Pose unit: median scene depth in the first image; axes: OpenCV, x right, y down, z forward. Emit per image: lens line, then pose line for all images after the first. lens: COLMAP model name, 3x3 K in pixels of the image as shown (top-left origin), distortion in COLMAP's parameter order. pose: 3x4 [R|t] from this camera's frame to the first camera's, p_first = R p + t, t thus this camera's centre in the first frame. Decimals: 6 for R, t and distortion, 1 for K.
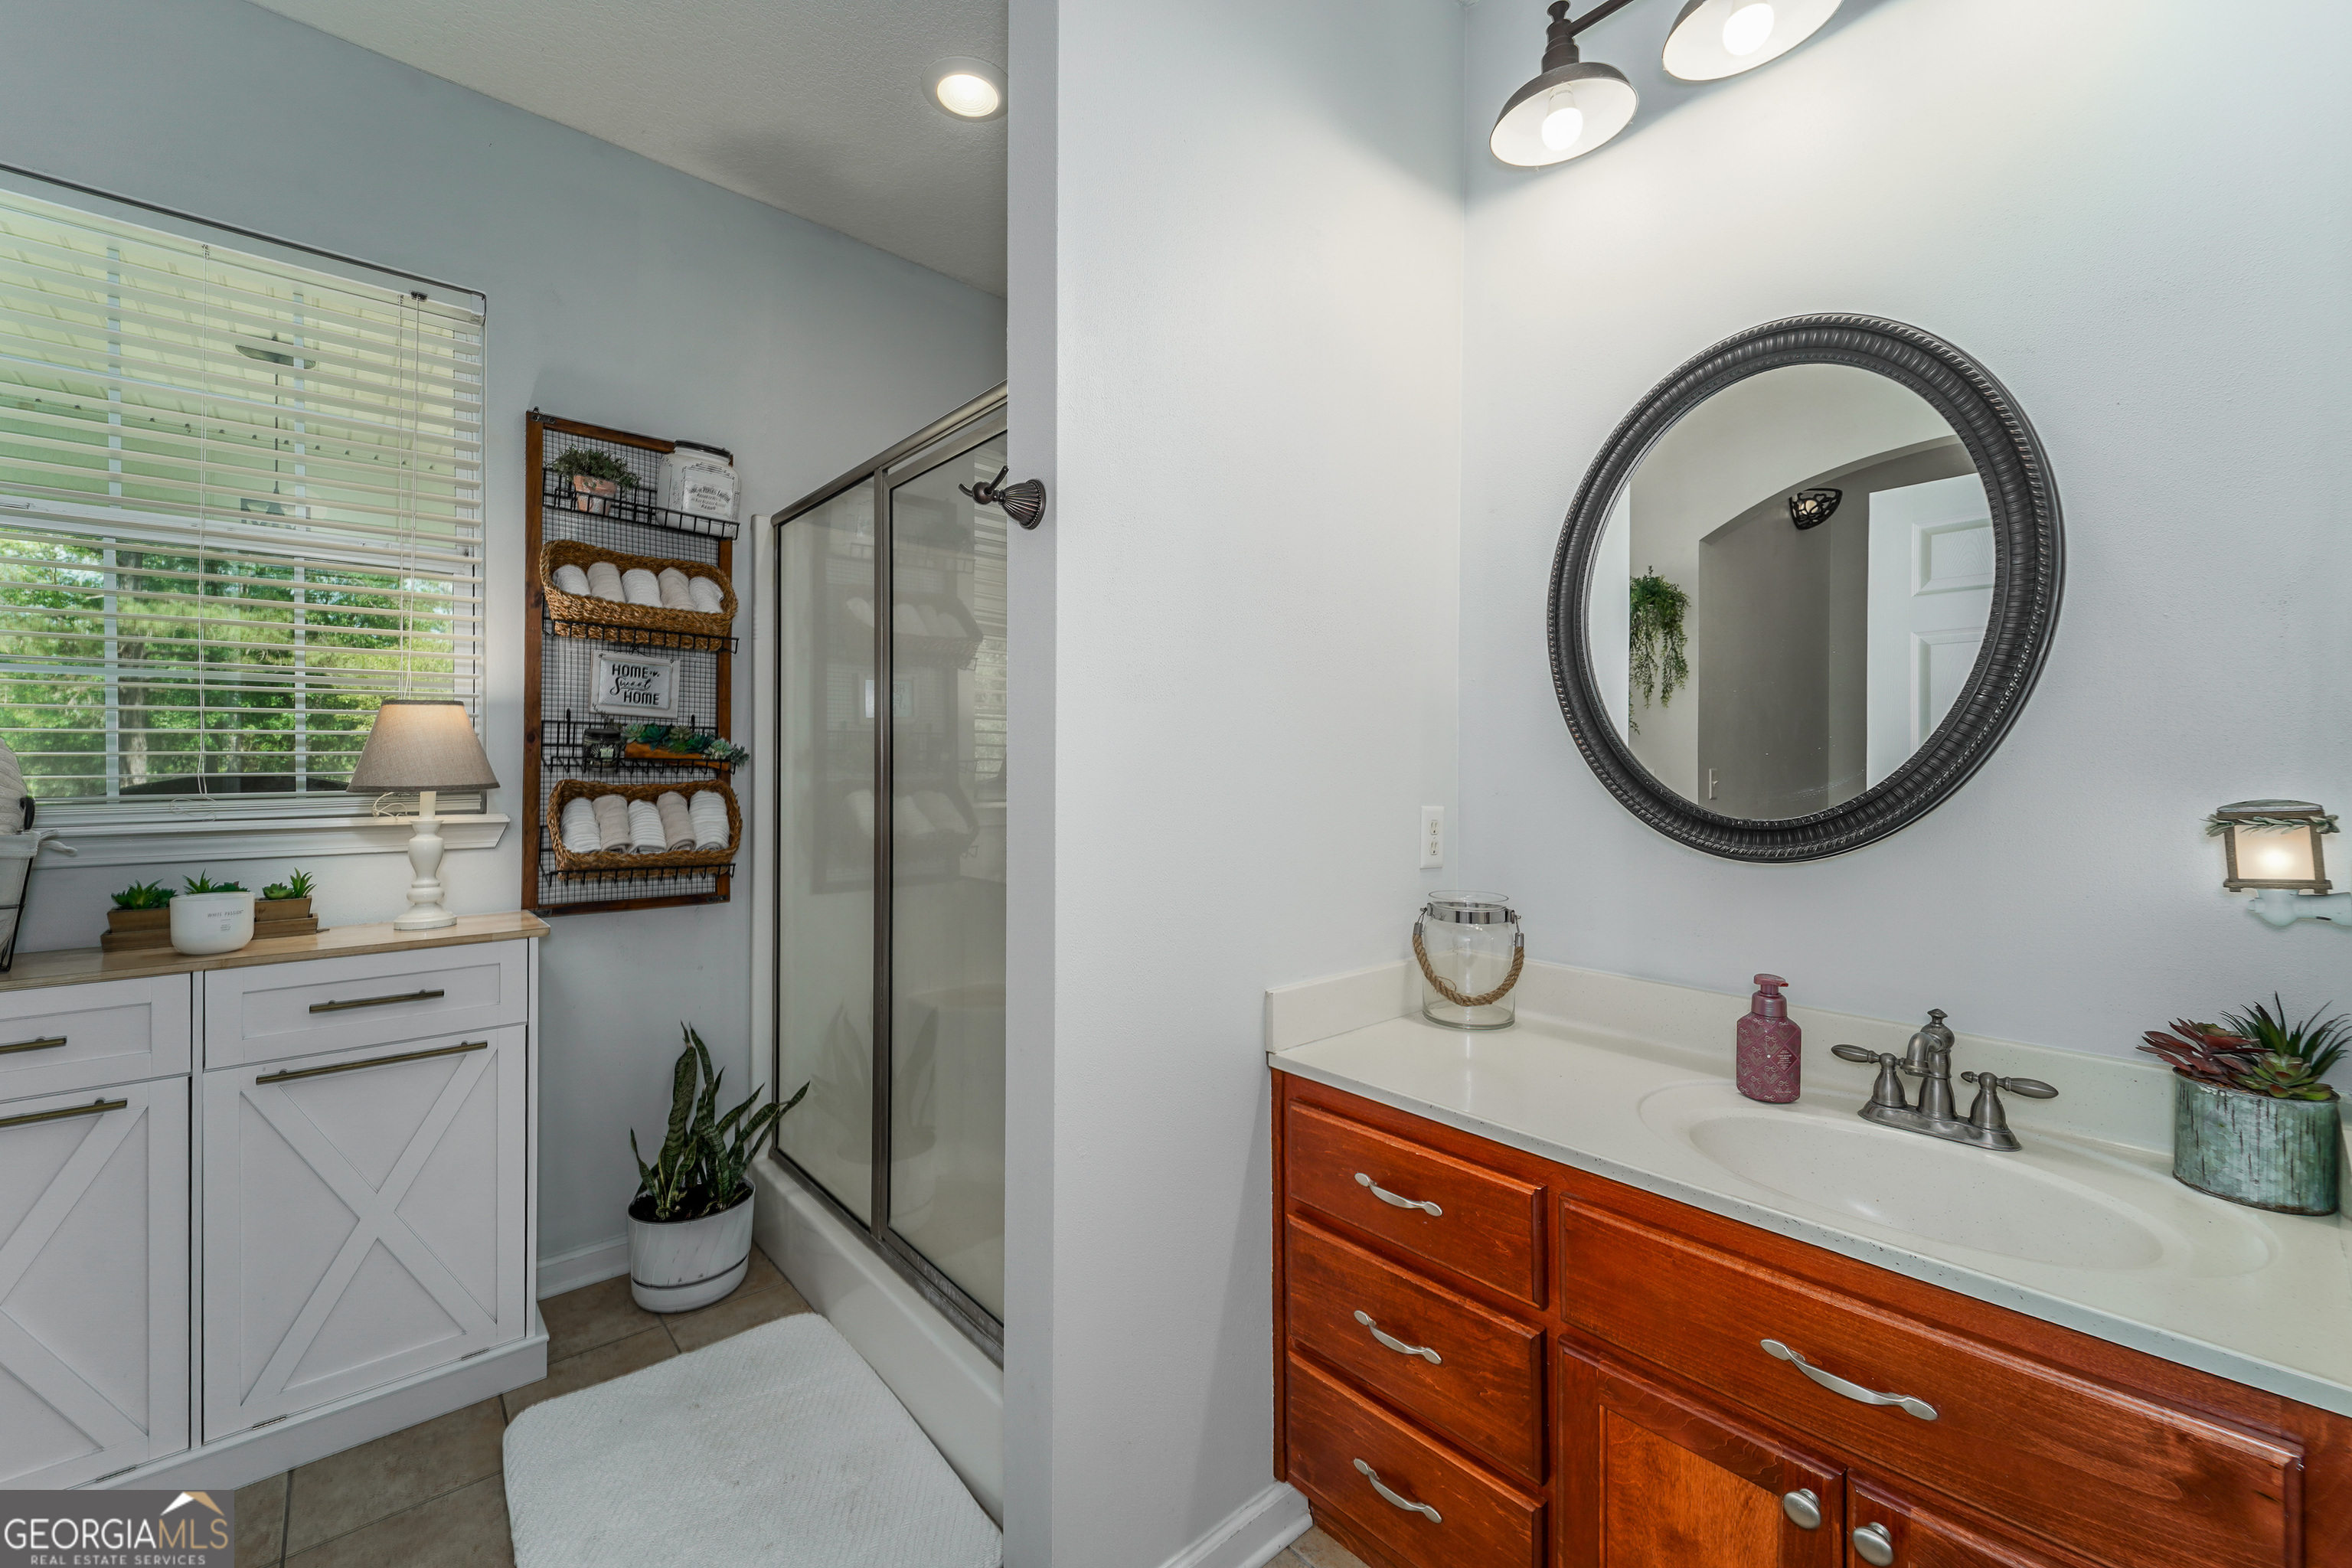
lens RADIAL K [[948.9, 0, 1160.6], [0, 948.9, 778.8], [0, 0, 1]] dist [0.017125, -0.003853]
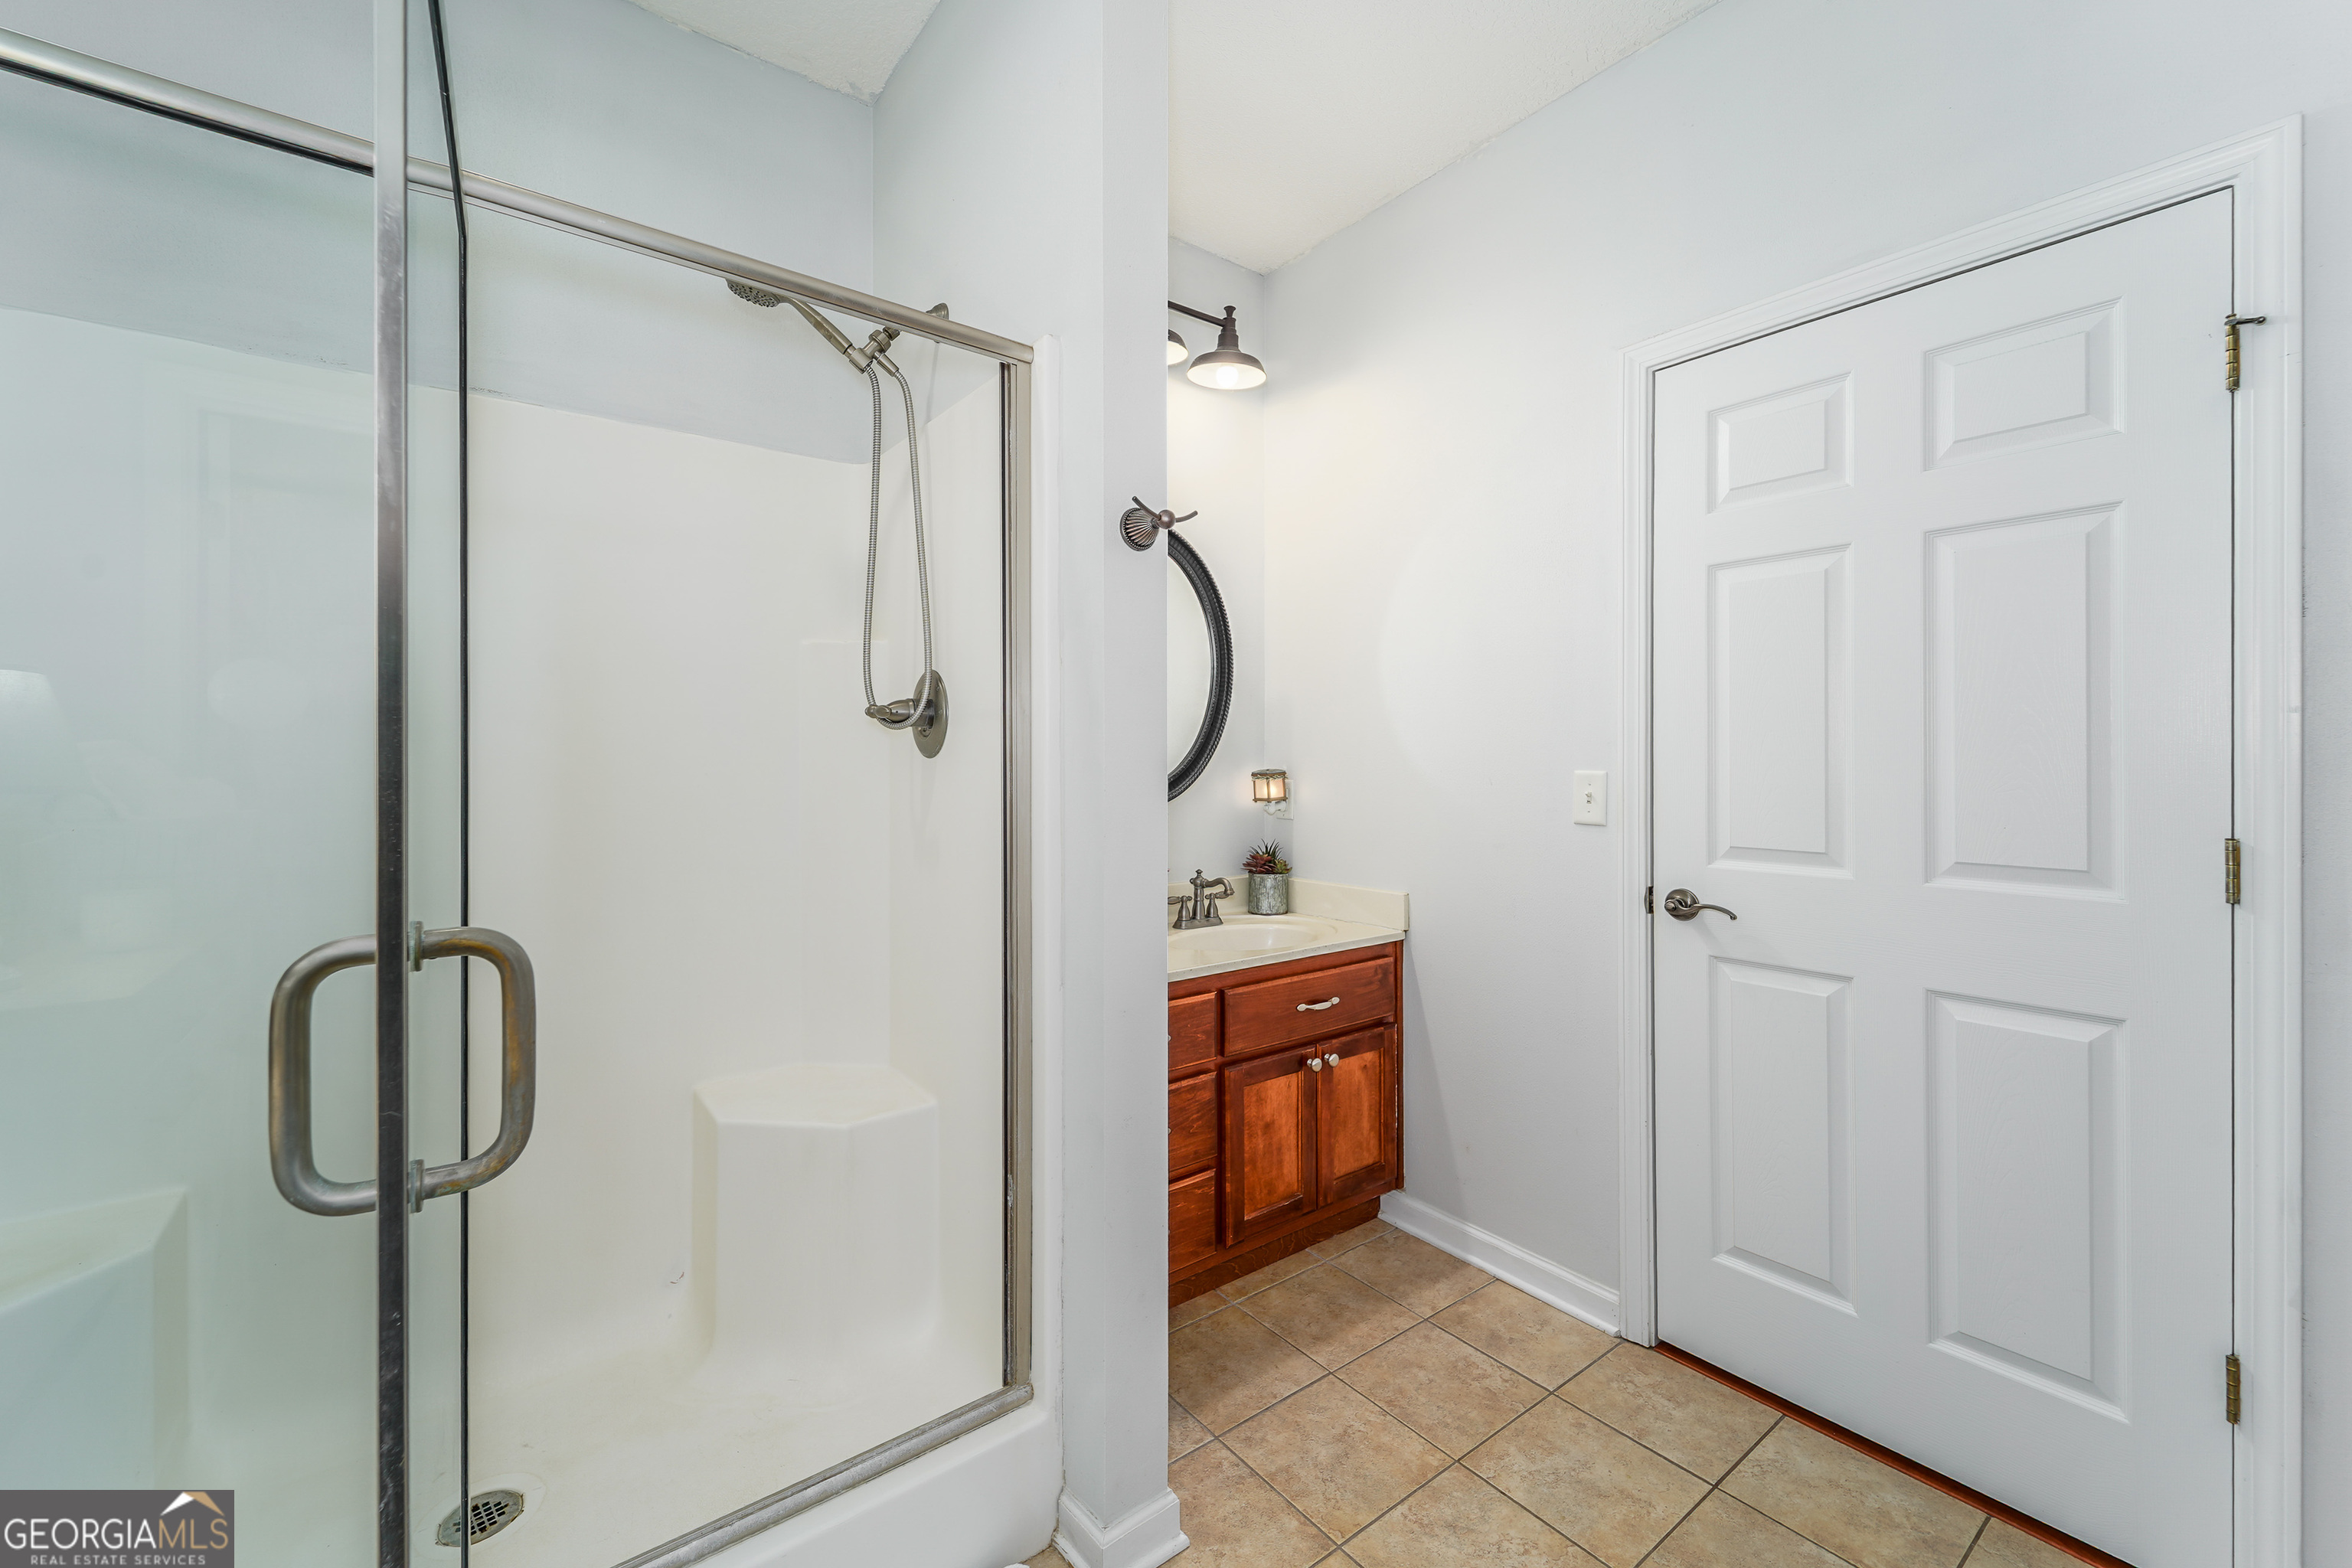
lens RADIAL K [[948.9, 0, 1165.6], [0, 948.9, 760.7], [0, 0, 1]] dist [0.017125, -0.003853]
pose [[0.066834, -0.008675, 0.997726, -1.474624], [0.007274, 0.999940, 0.008207, -0.021599], [-0.997738, 0.006709, 0.066893, 1.034567]]
